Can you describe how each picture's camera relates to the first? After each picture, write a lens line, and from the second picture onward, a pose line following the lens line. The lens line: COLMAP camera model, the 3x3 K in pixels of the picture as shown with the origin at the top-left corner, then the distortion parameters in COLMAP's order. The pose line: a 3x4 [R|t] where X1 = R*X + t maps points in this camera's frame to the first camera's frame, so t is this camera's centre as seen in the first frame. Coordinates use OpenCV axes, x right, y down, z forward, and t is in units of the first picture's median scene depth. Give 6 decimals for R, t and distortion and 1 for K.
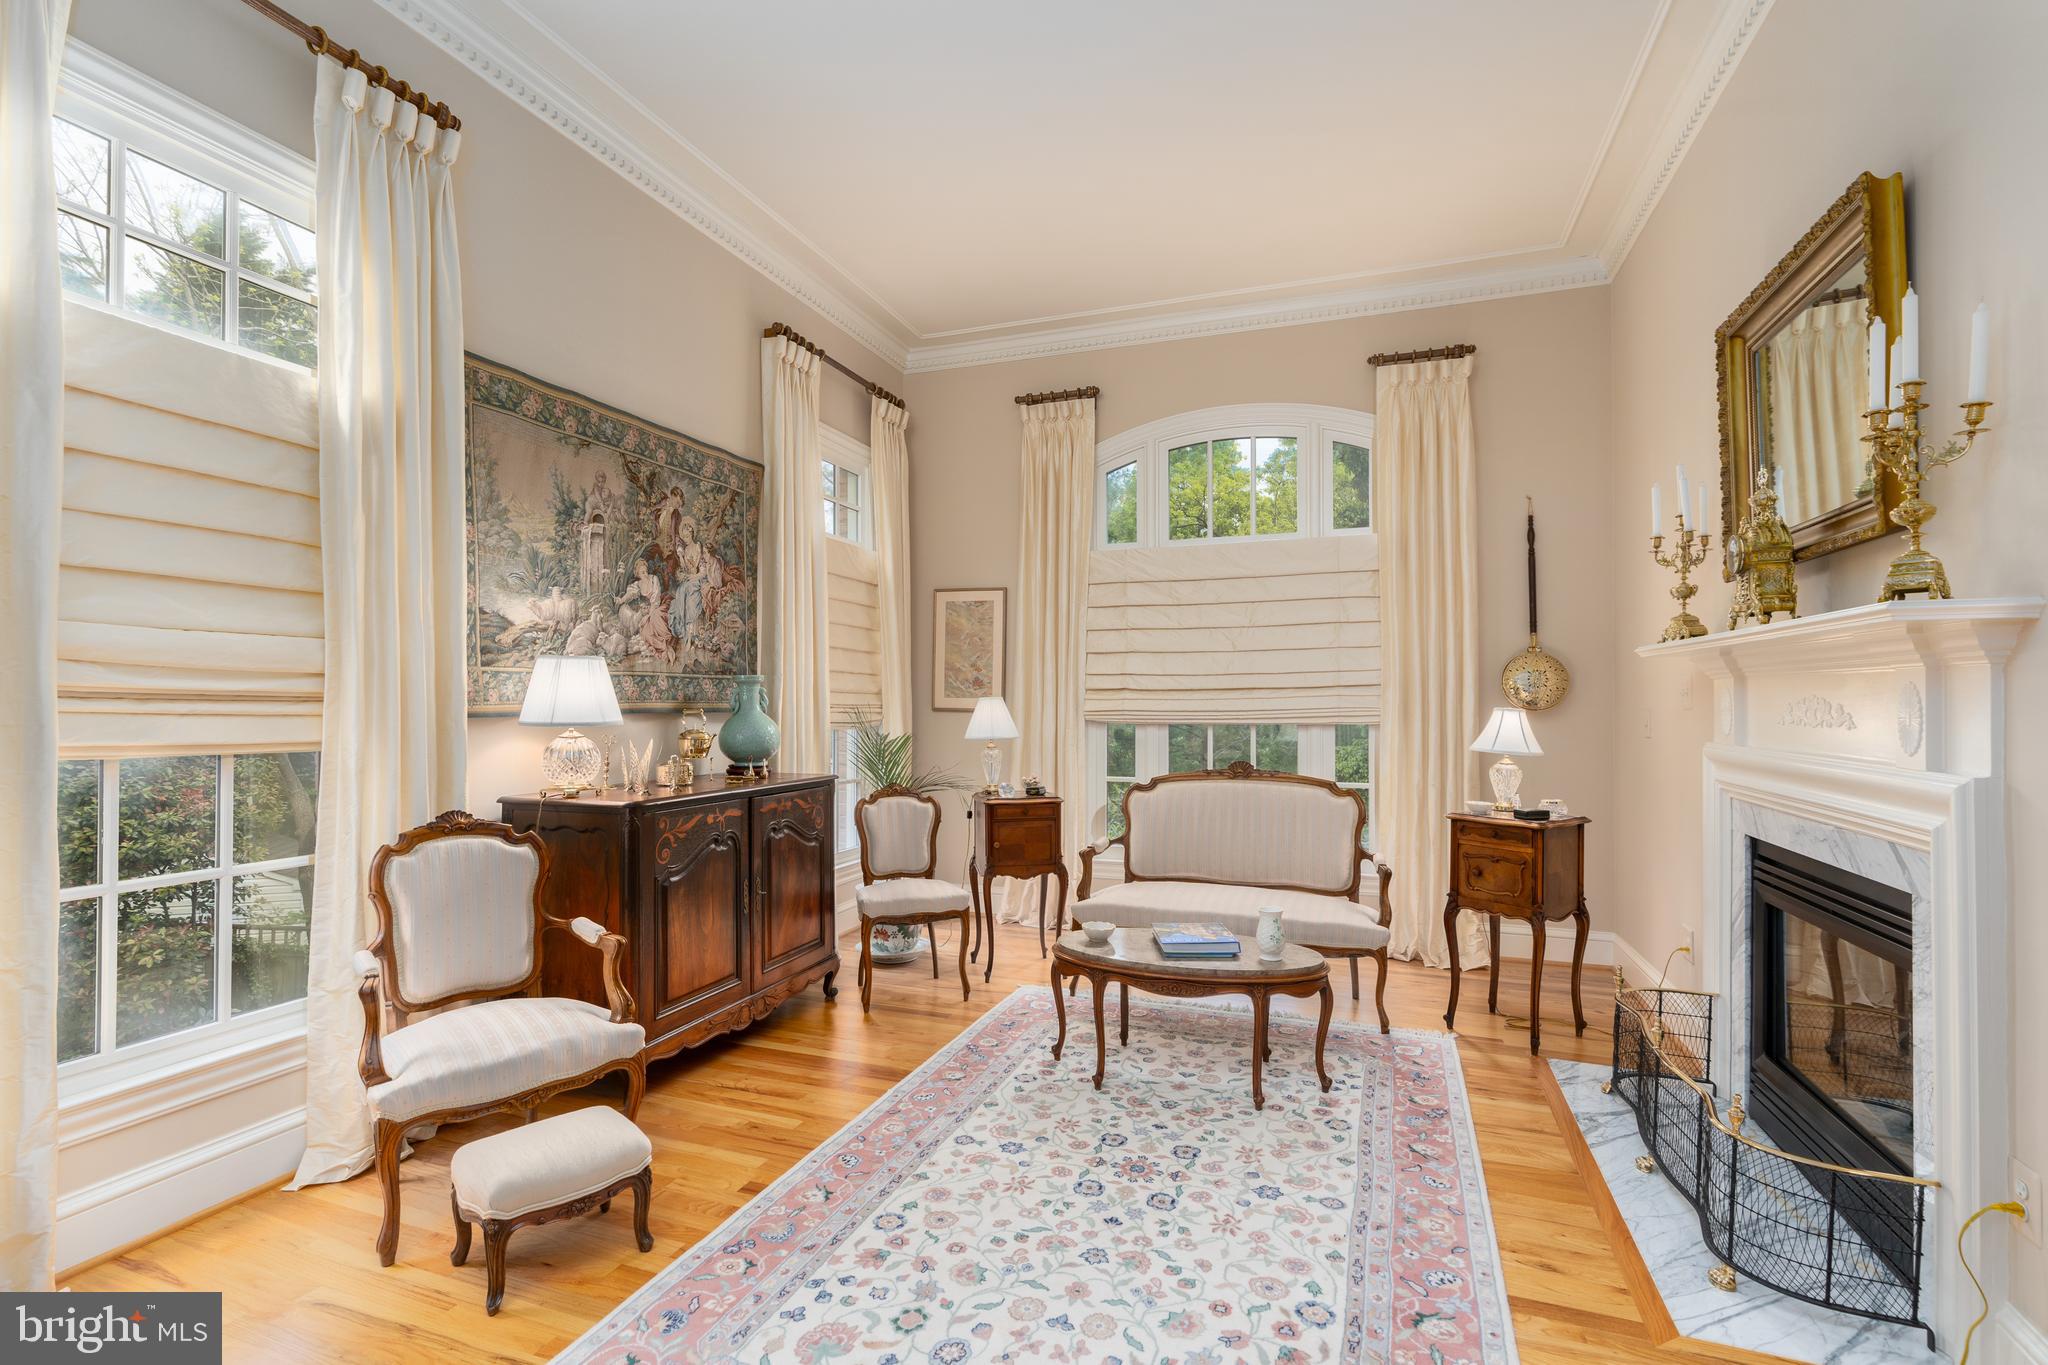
lens RADIAL K [[944.4, 0, 1025.9], [0, 944.4, 691.6], [0, 0, 1]] dist [-0.001012, 0.000166]
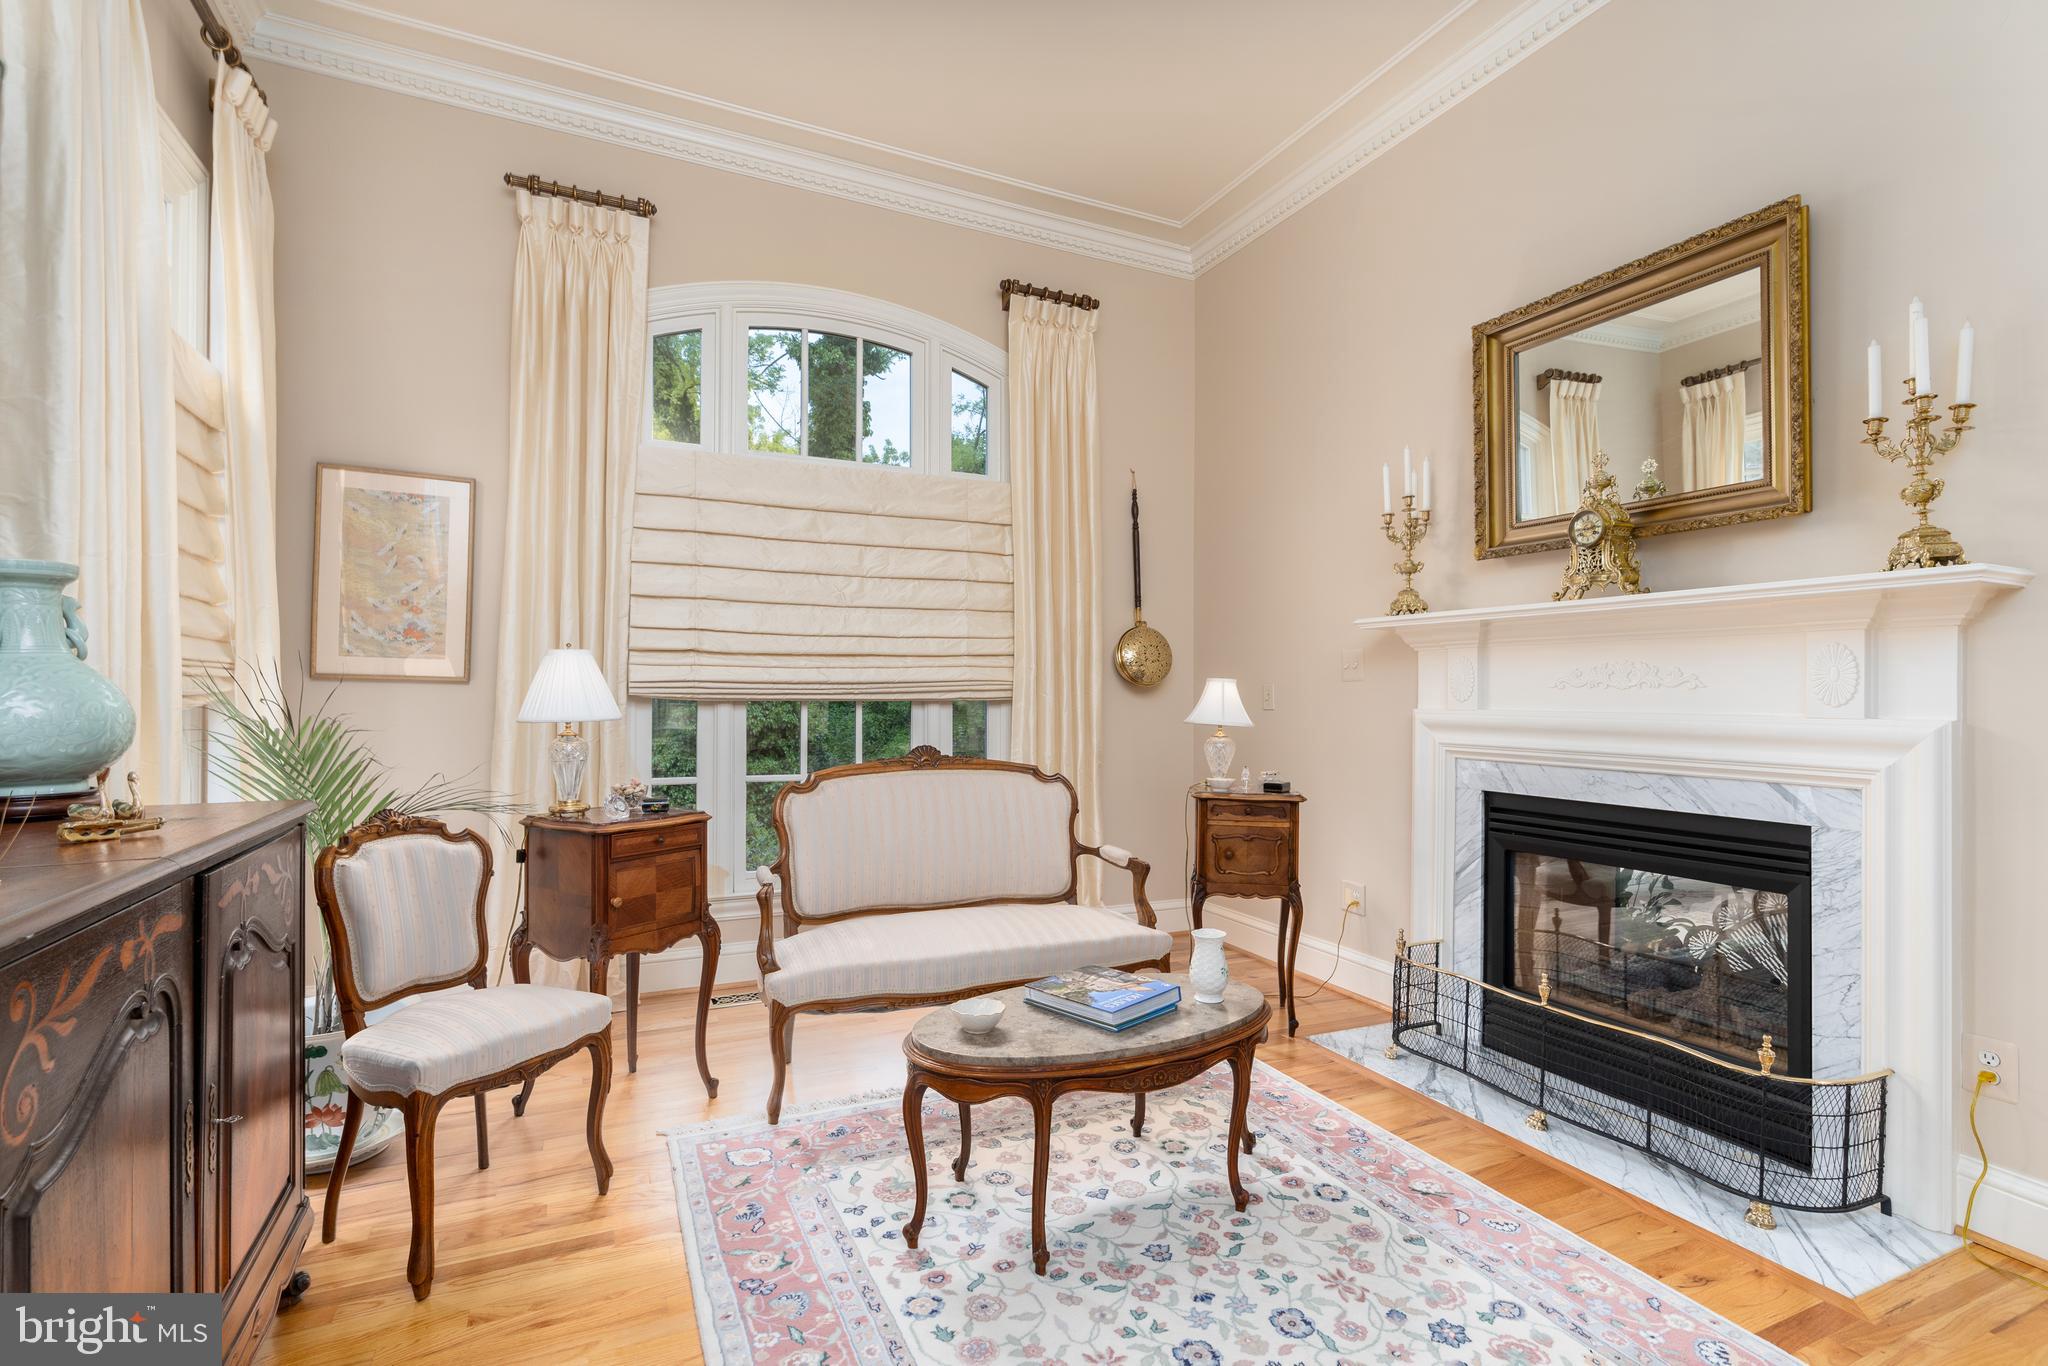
lens RADIAL K [[944.4, 0, 1024.4], [0, 944.4, 685.3], [0, 0, 1]] dist [-0.001012, 0.000166]
pose [[0.698644, 0.013483, 0.715343, -0.325526], [-0.013883, 0.999890, -0.005287, 0.034069], [-0.715335, -0.006237, 0.698754, 0.496761]]
